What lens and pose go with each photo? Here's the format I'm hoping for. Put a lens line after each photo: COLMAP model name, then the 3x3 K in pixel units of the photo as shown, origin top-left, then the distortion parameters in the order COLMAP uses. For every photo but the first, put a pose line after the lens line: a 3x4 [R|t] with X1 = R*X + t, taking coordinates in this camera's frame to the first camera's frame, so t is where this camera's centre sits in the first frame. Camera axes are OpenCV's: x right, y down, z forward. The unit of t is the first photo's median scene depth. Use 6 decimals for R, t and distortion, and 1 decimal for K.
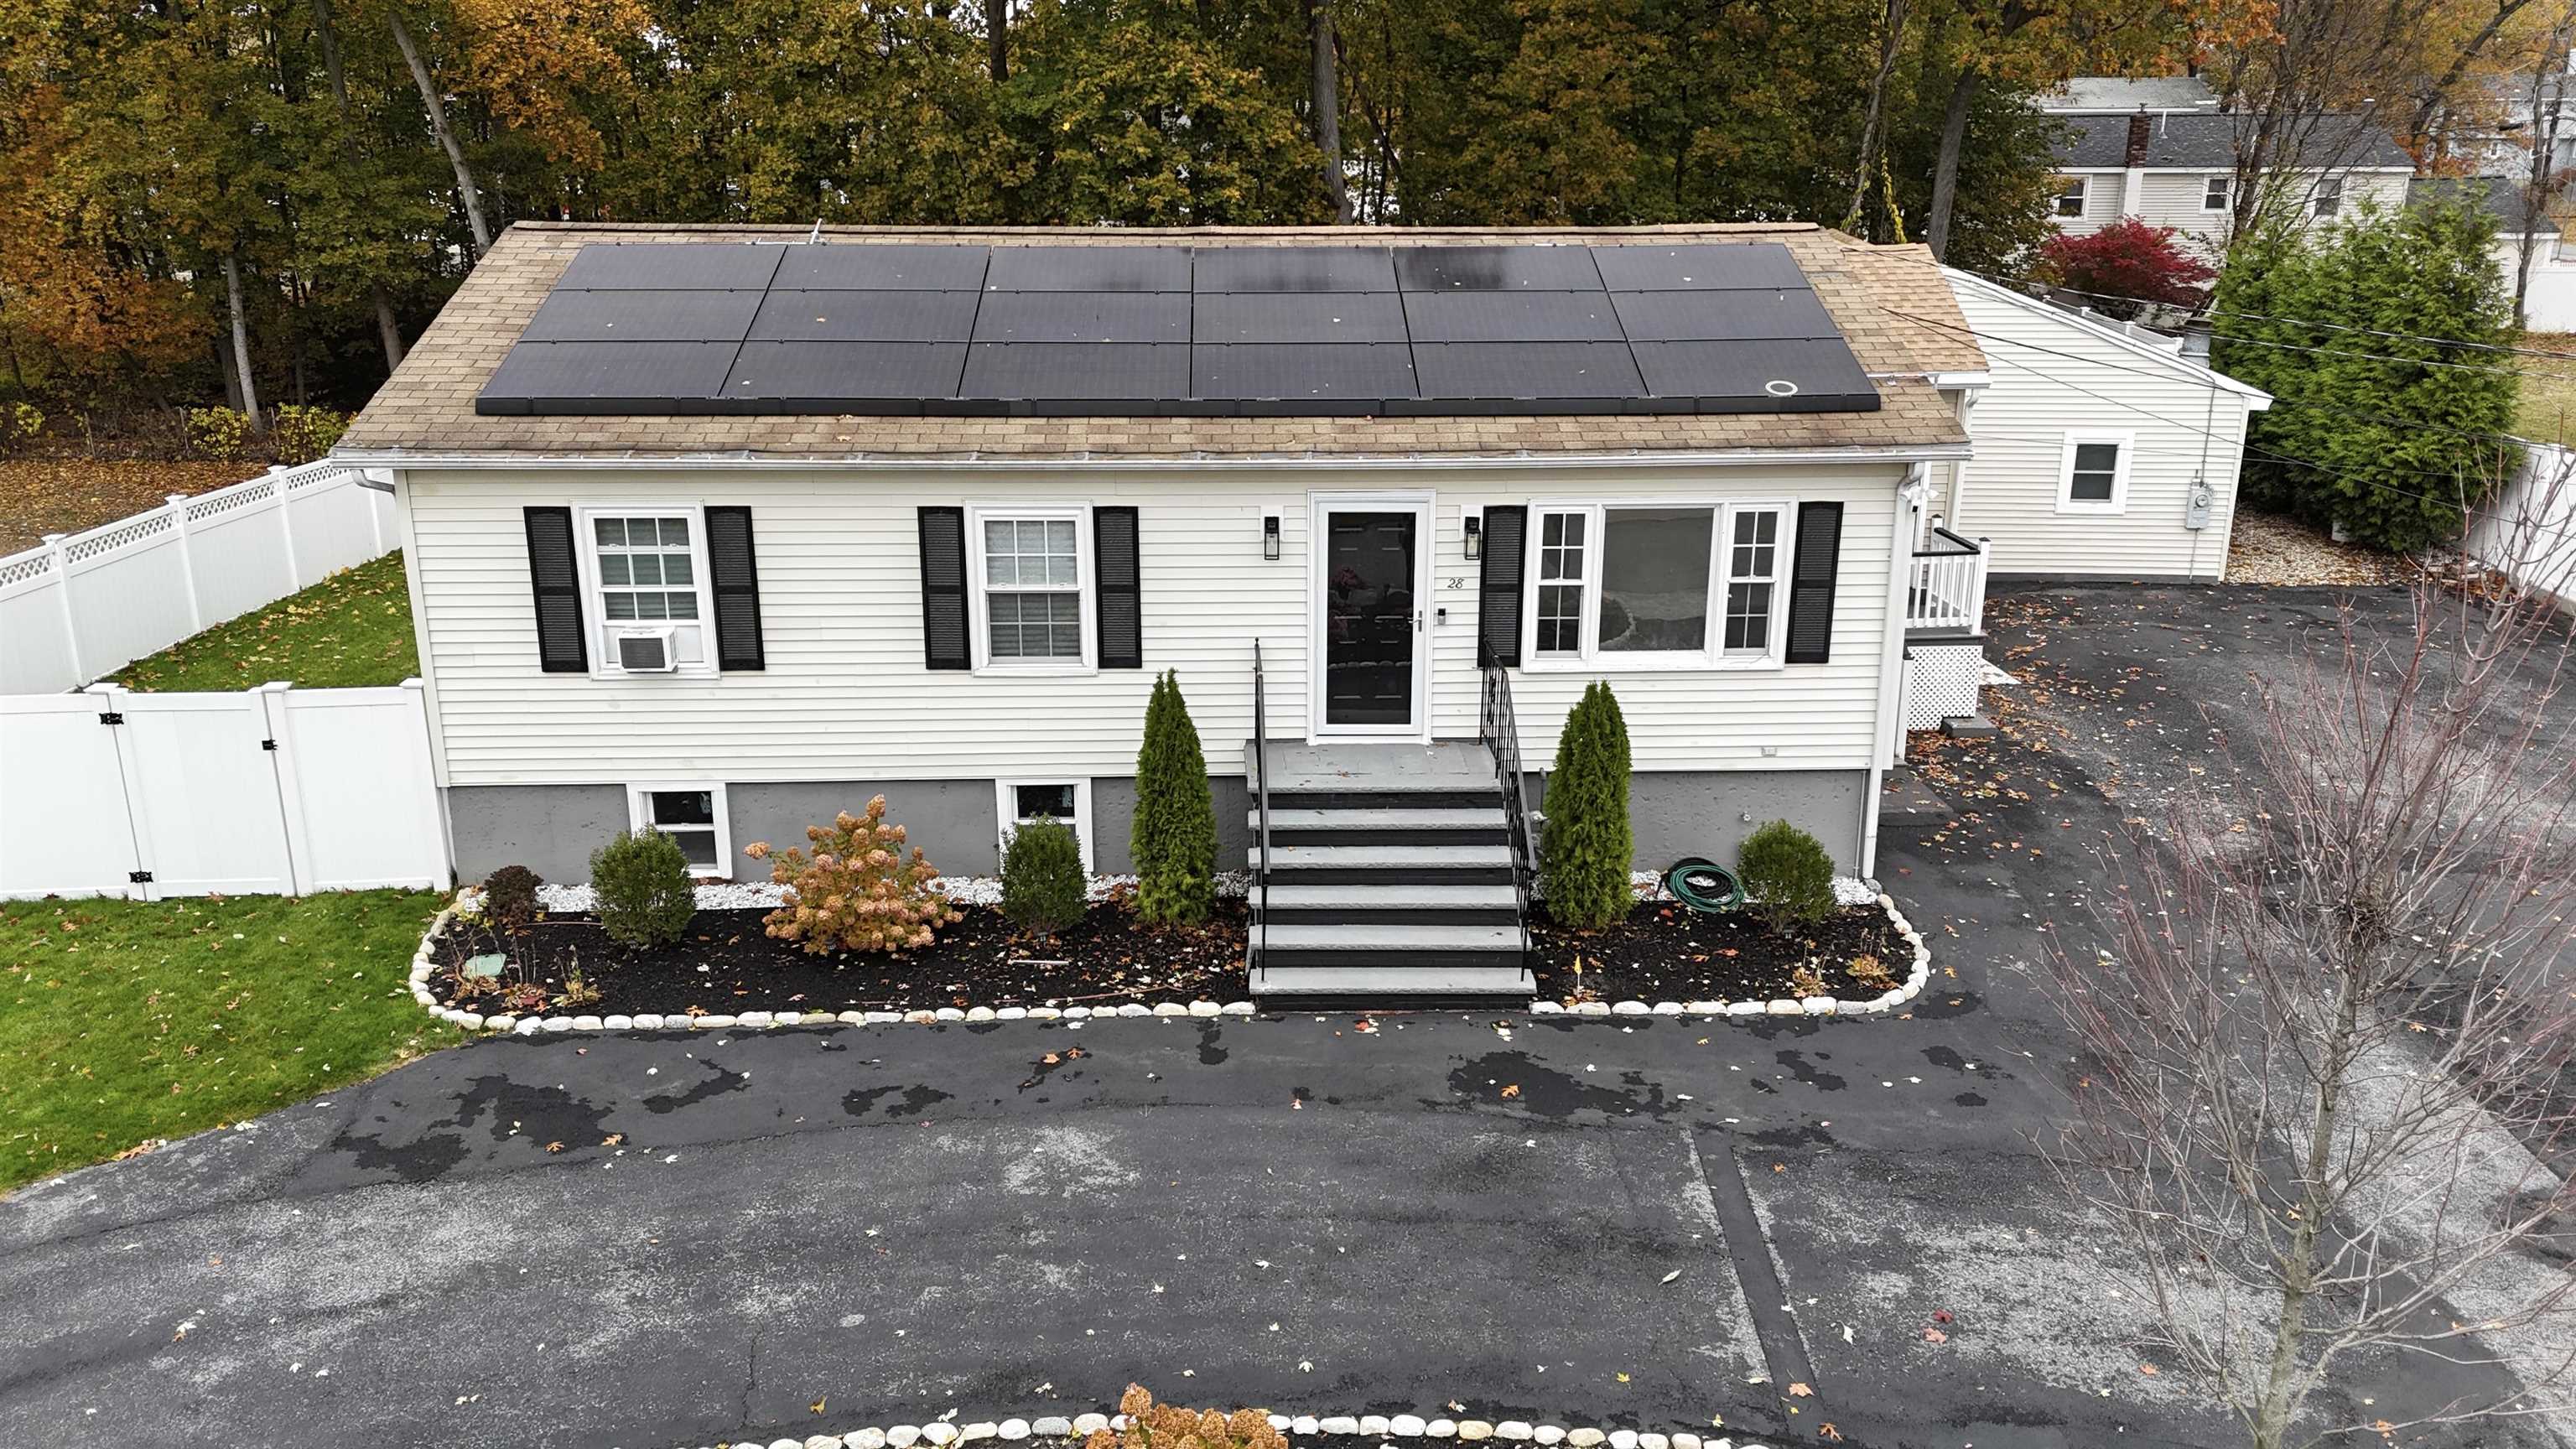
lens RADIAL K [[1878.2, 0, 1305.3], [0, 1878.2, 672.1], [0, 0, 1]] dist [0.084308, -0.113355]
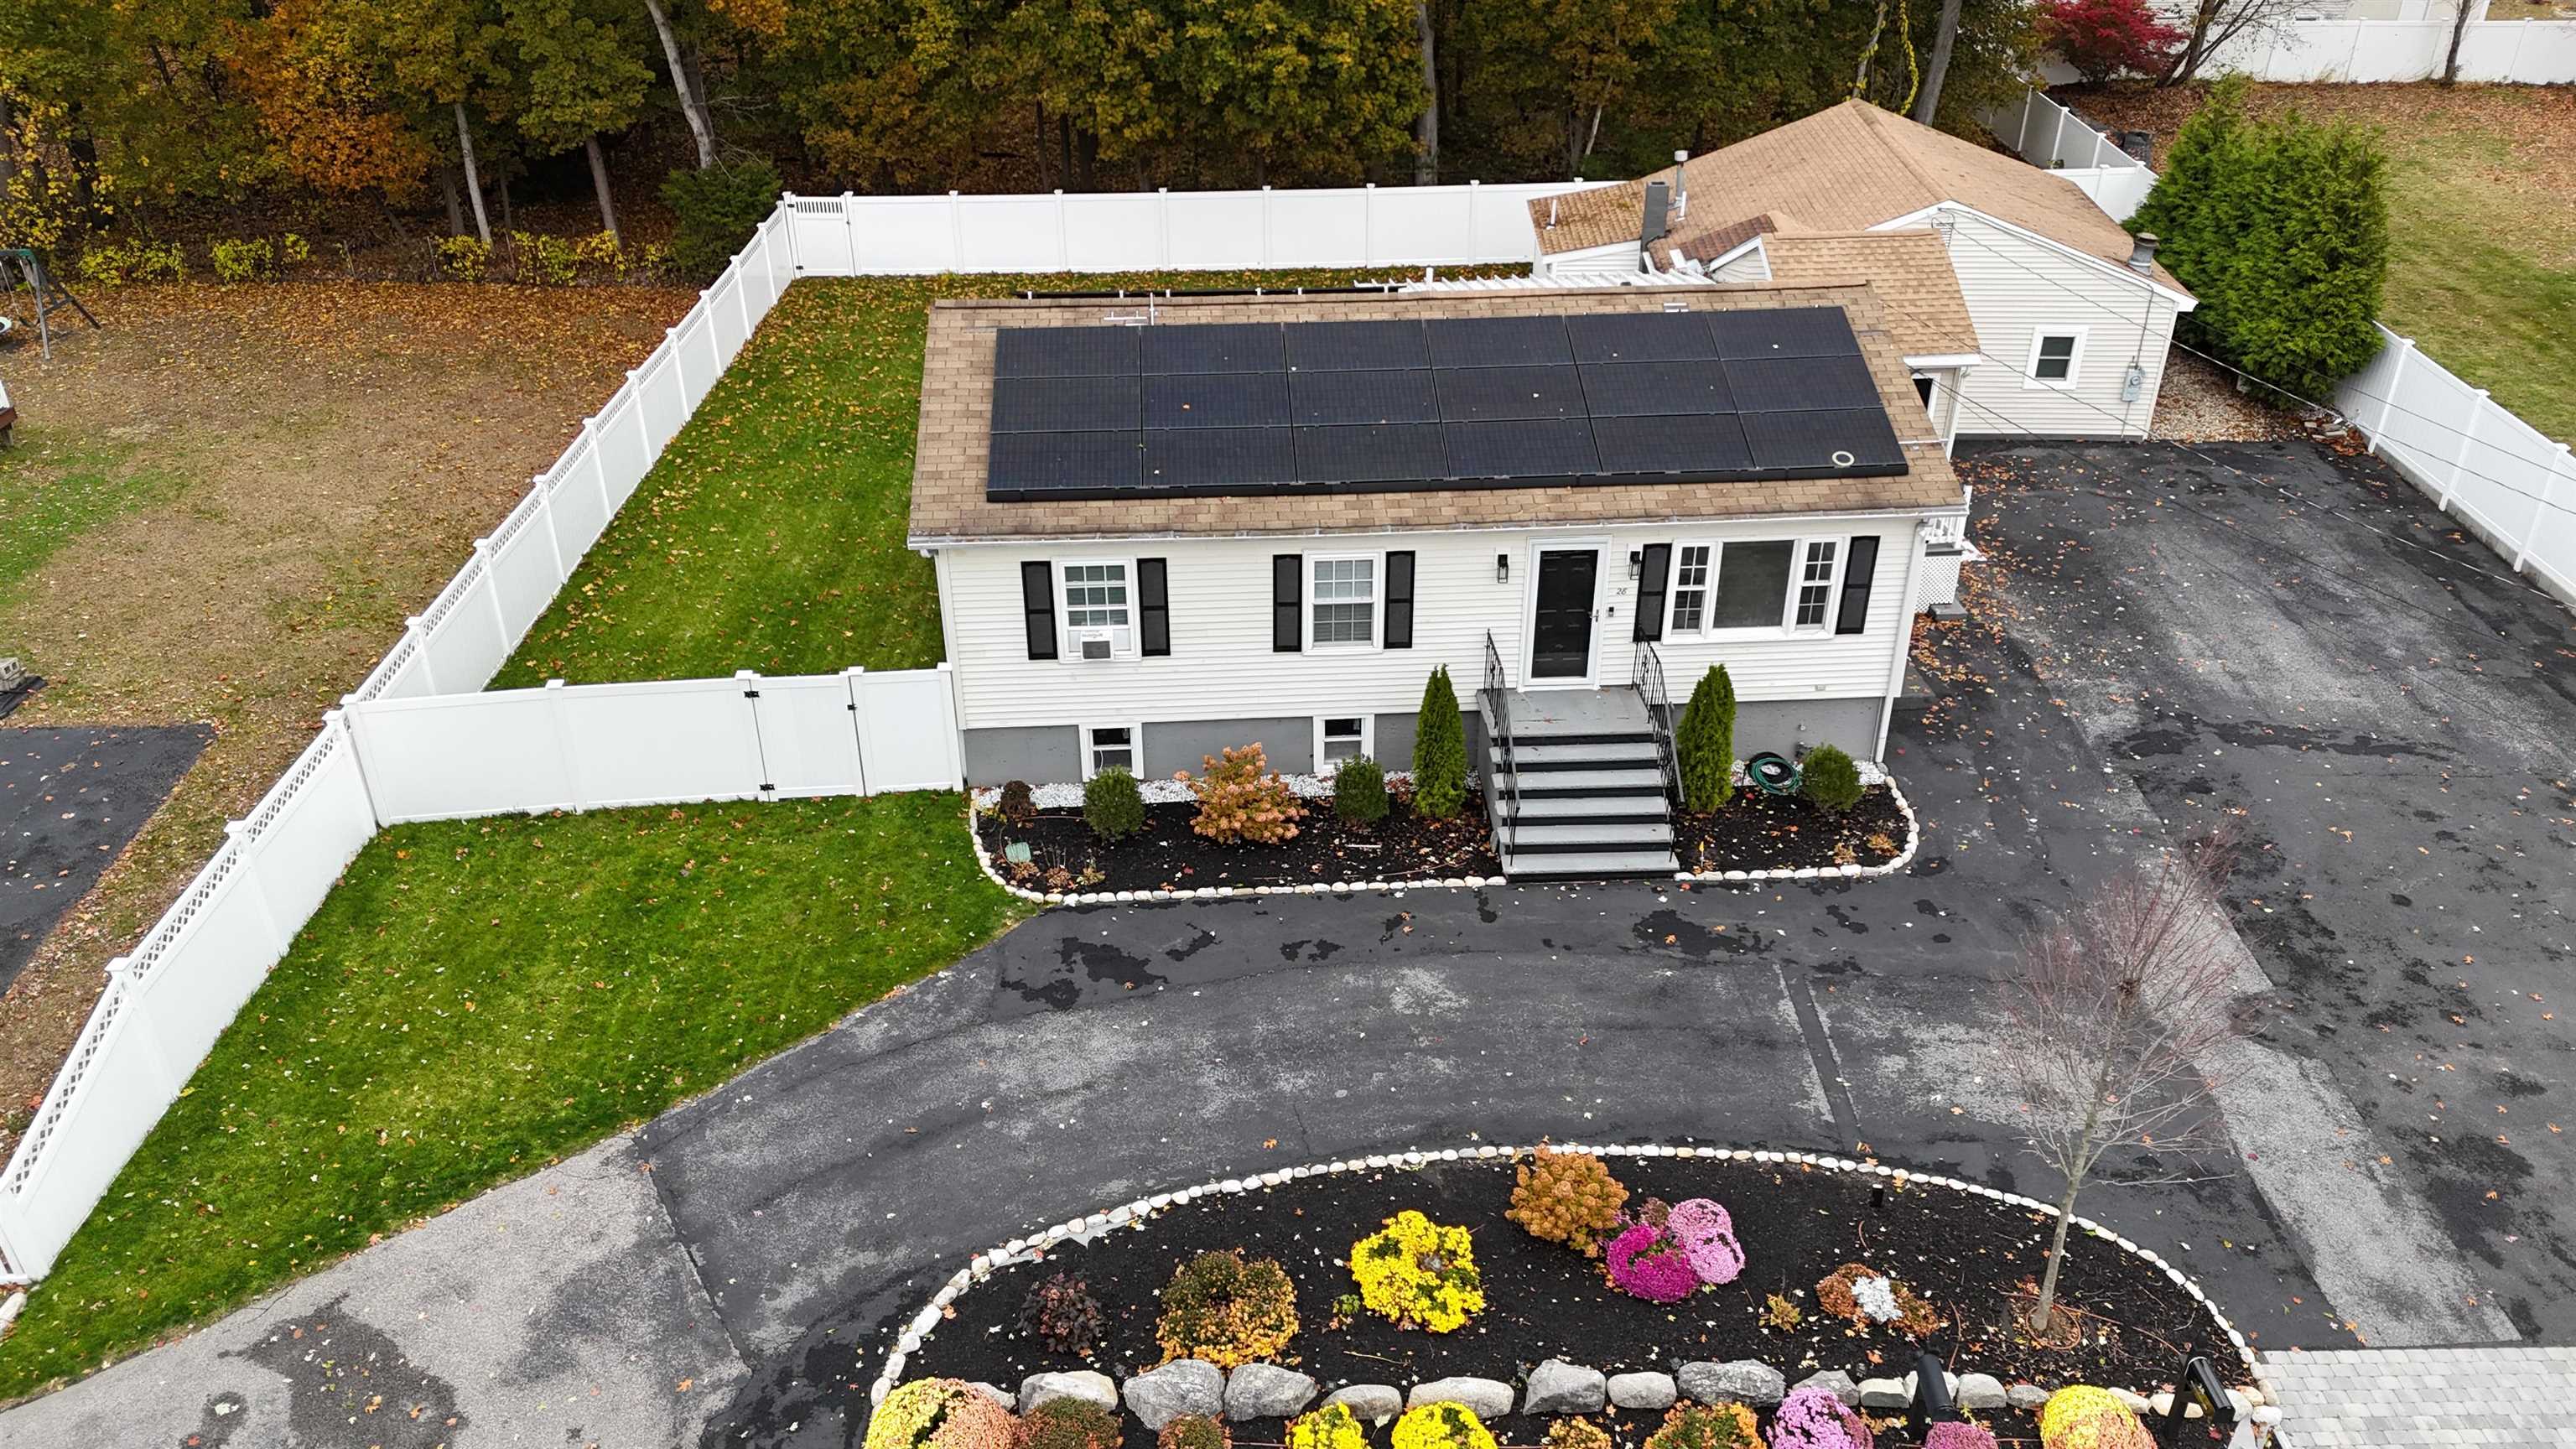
lens RADIAL K [[1877.2, 0, 1288.6], [0, 1877.2, 671.6], [0, 0, 1]] dist [0.084490, -0.142770]
pose [[0.999770, -0.015062, 0.015289, -0.215743], [0.011270, 0.974696, 0.223249, -0.330964], [-0.018264, -0.223025, 0.974642, -0.495311]]
